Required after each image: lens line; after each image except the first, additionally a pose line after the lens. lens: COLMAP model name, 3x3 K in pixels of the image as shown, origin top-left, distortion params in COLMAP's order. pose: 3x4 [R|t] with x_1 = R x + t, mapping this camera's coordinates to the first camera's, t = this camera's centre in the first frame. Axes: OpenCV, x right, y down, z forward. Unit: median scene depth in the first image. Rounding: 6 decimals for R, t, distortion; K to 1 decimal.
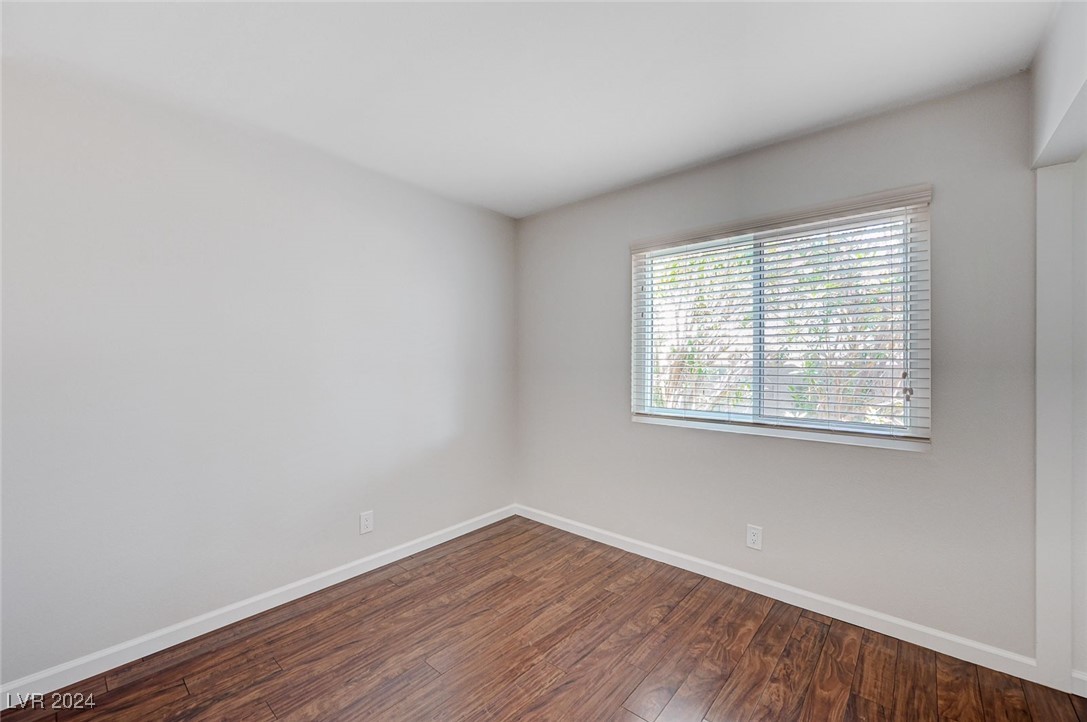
lens RADIAL K [[432.6, 0, 540.9], [0, 432.6, 360.1], [0, 0, 1]] dist [0.002356, -0.000025]
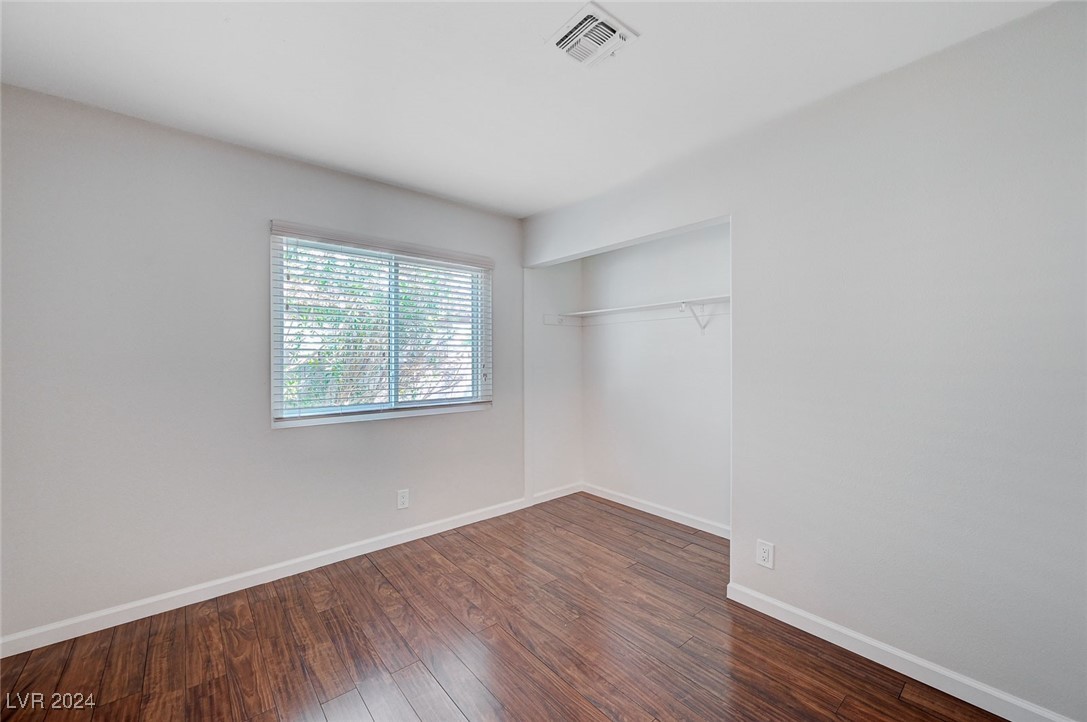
lens RADIAL K [[432.6, 0, 542.5], [0, 432.6, 356.0], [0, 0, 1]] dist [0.002356, -0.000025]
pose [[0.153967, 0.007637, 0.988046, -0.647459], [0.003537, 0.999959, -0.008280, 0.007407], [-0.988070, 0.004770, 0.153934, 0.388637]]
